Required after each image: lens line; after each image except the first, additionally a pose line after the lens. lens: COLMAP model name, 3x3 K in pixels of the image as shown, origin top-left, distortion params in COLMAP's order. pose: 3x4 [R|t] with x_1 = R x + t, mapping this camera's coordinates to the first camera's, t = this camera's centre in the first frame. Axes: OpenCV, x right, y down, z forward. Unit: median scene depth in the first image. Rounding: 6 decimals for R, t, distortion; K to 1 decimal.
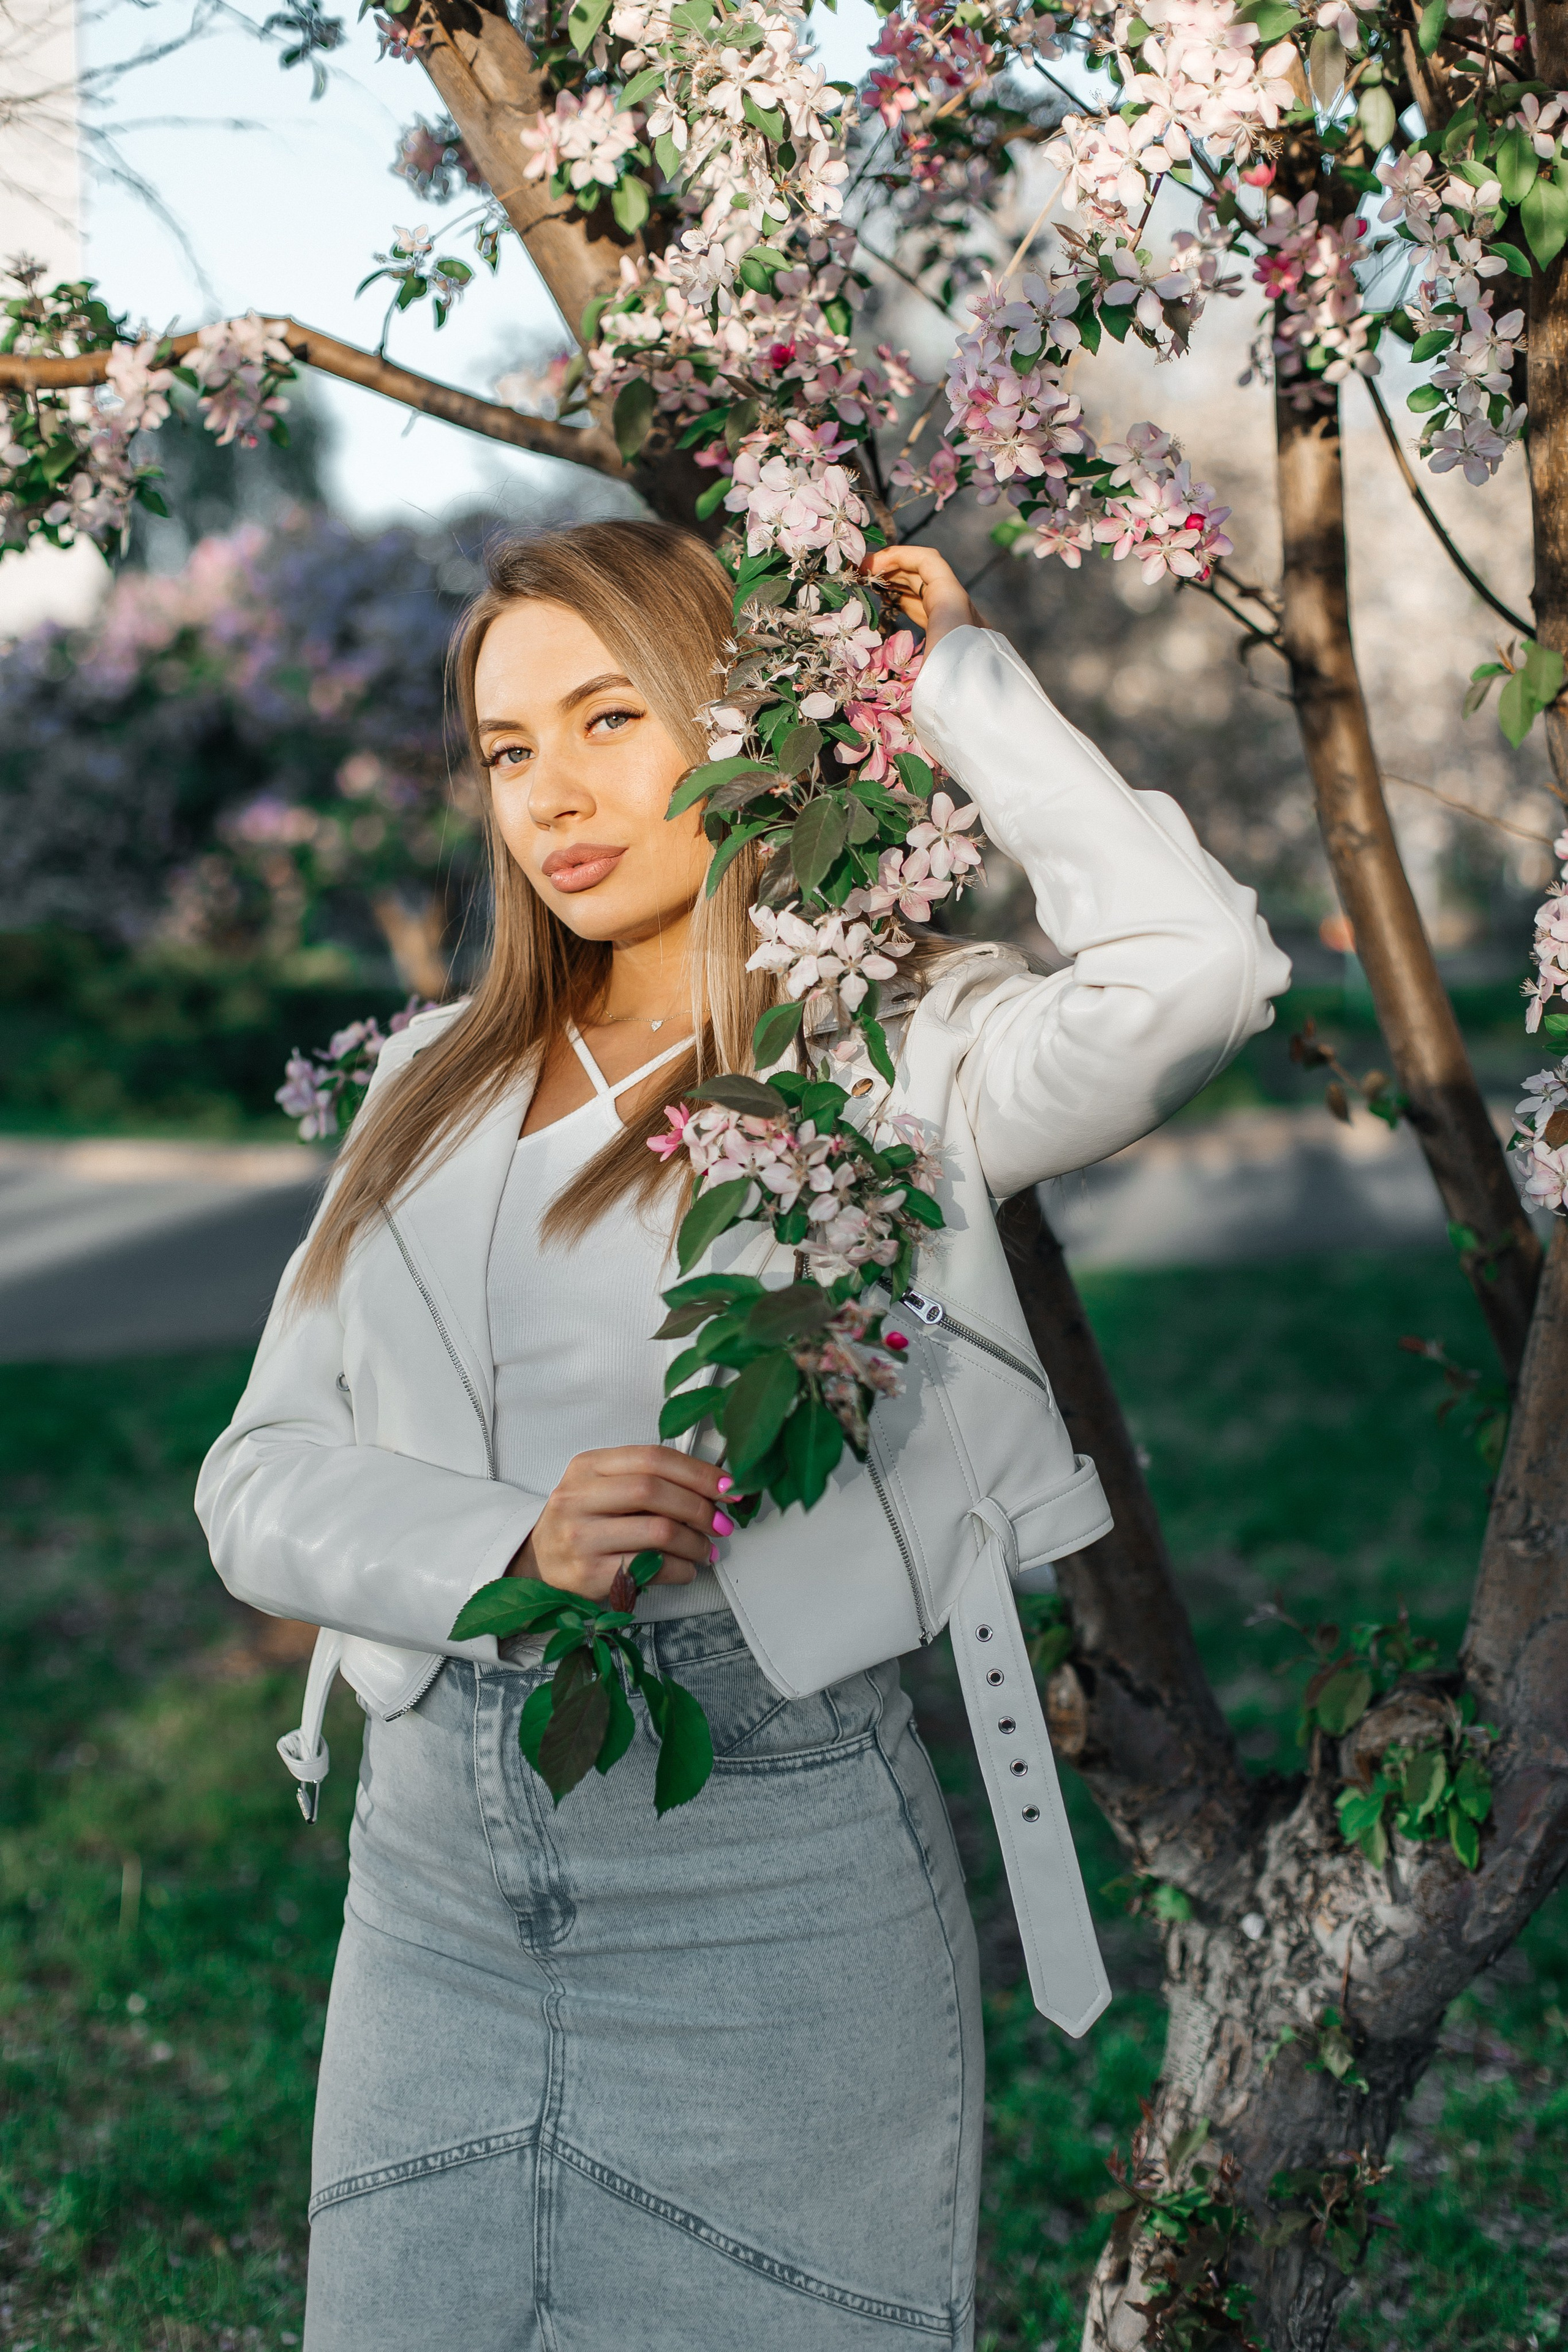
lens RADIAL K [[3519.8, 0, 784.0], [0, 3519.8, 1176.0], [0, 0, 1]] dist [0.000784, -0.104192]
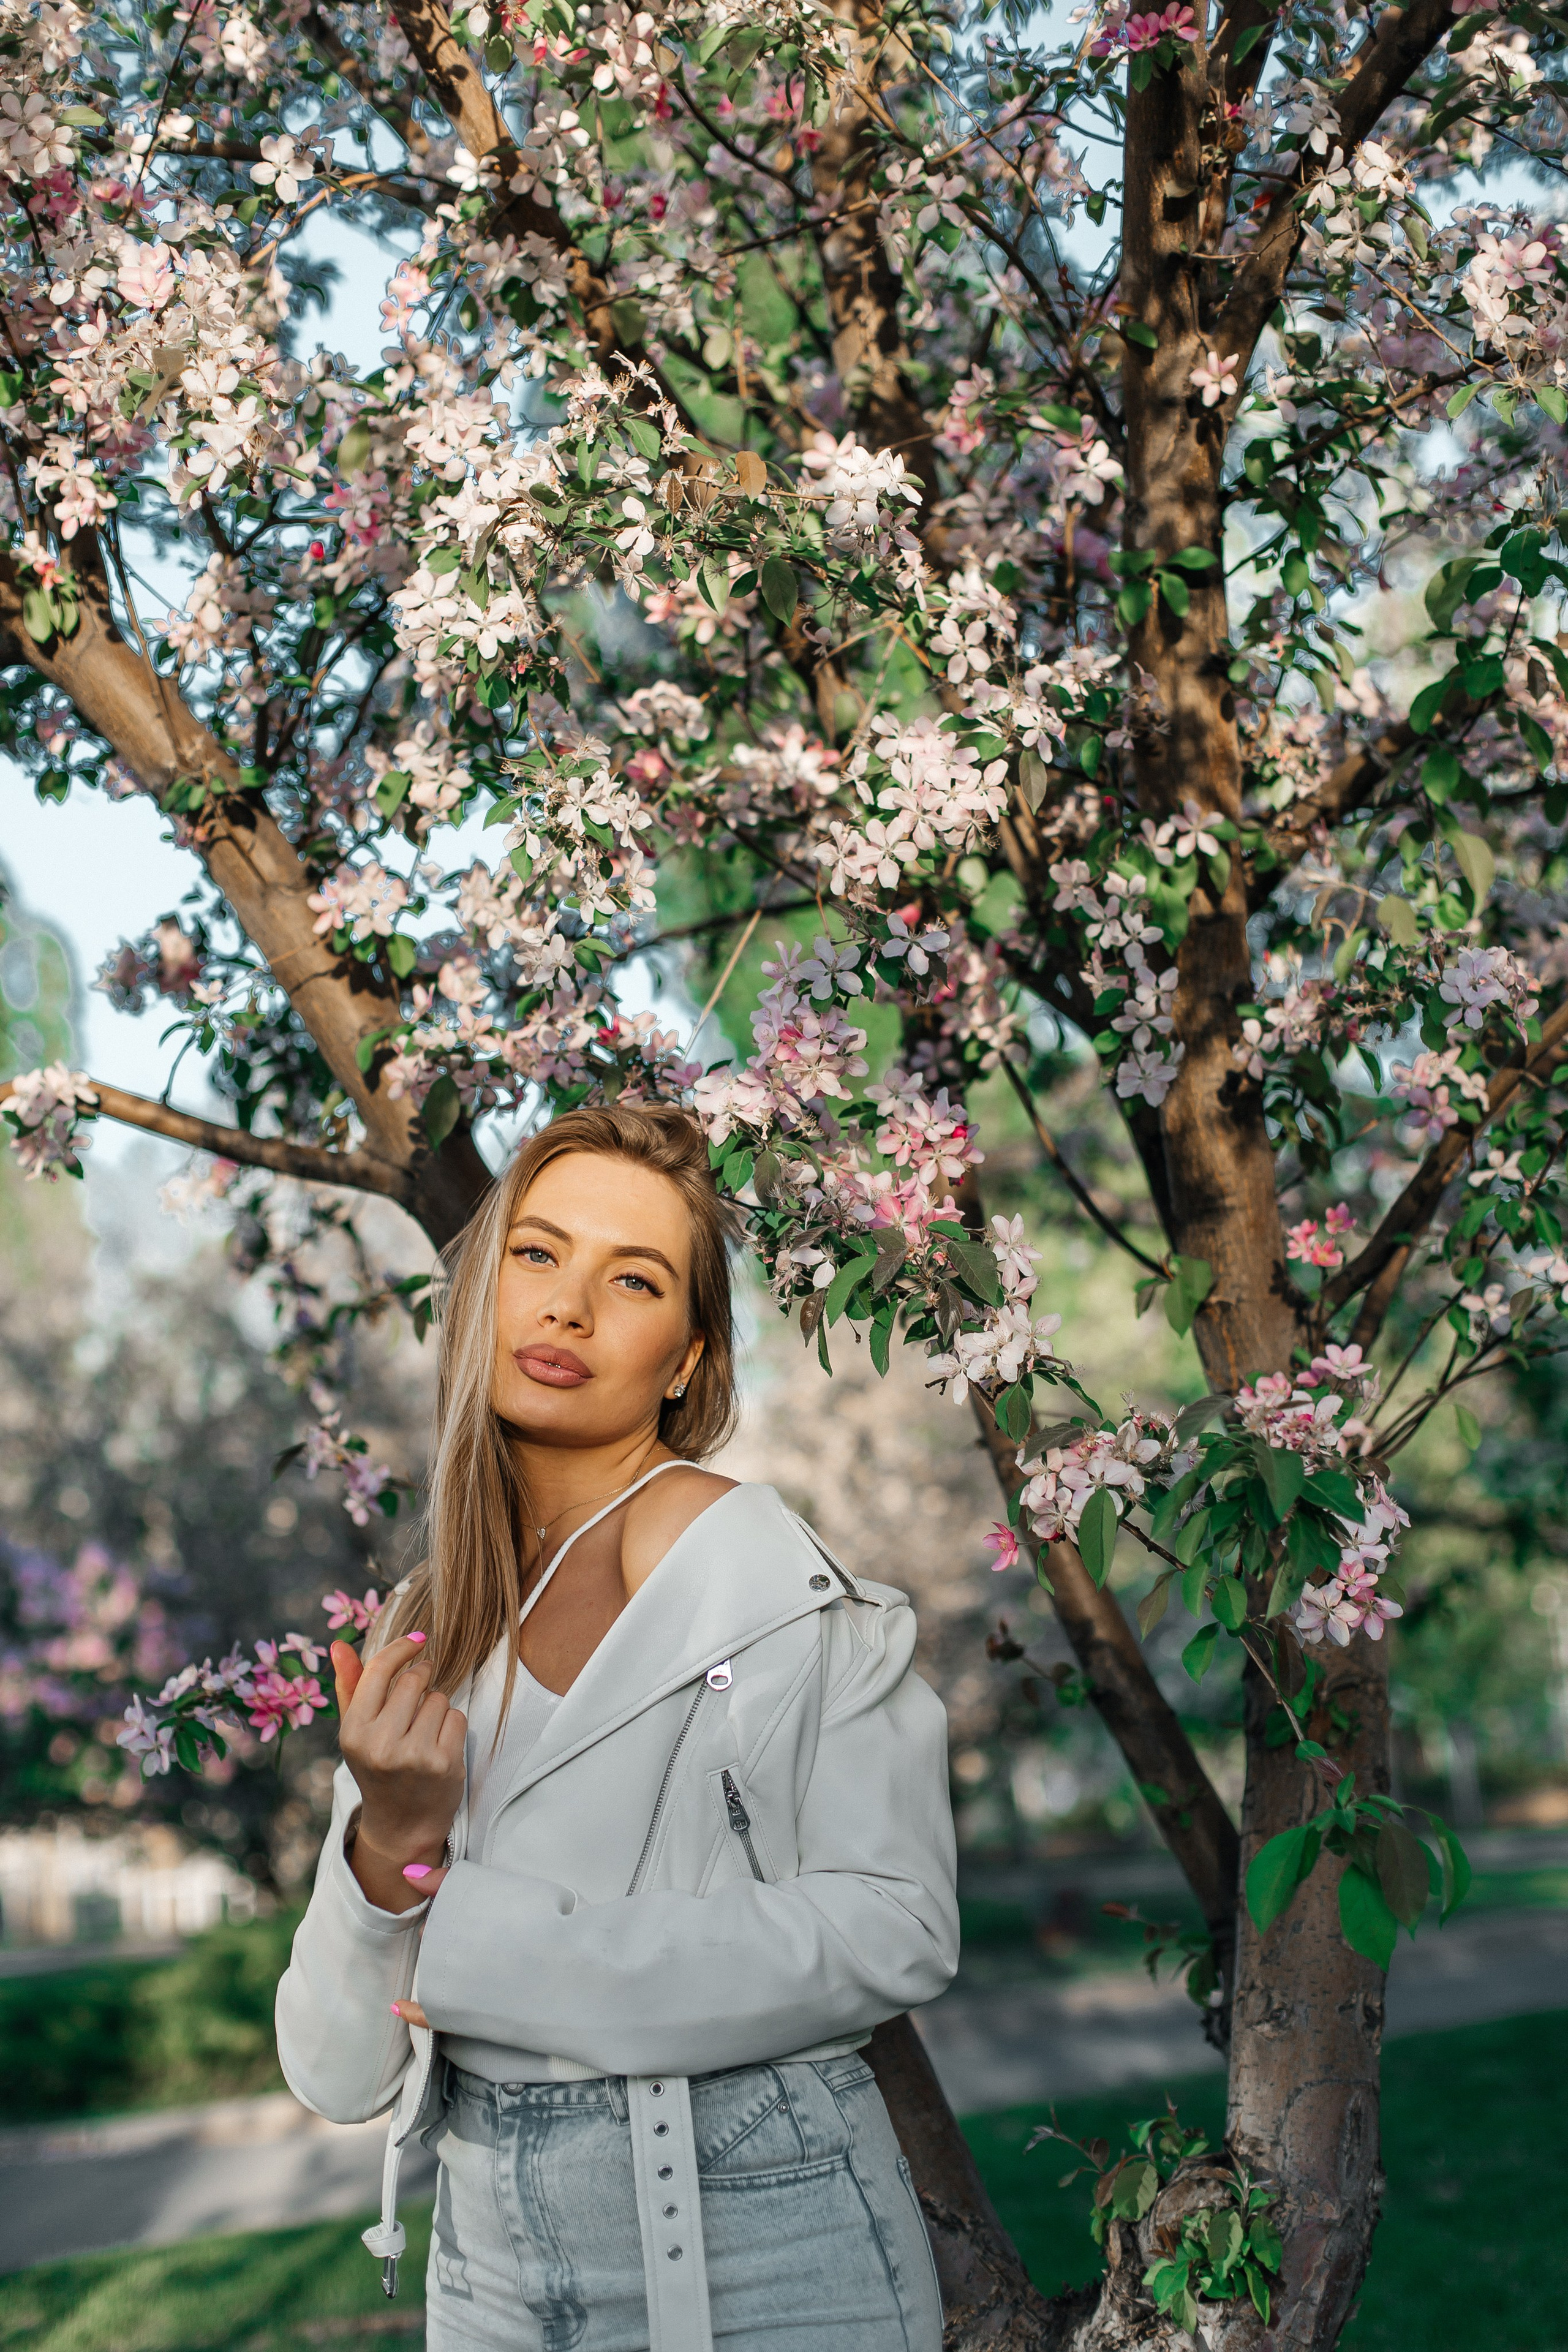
lens RADIAL K [[3519.8, 0, 784.0], [0, 3519.8, 1176.0], [0, 0, 1]] dist [0.000784, -0.104192]
pose [[0.973658, -0.045499, 0.223426, -0.187618], [0.108423, 0.954402, -0.278138, 0.142419], [-0.200583, 0.295036, 0.934195, -0.119942]]
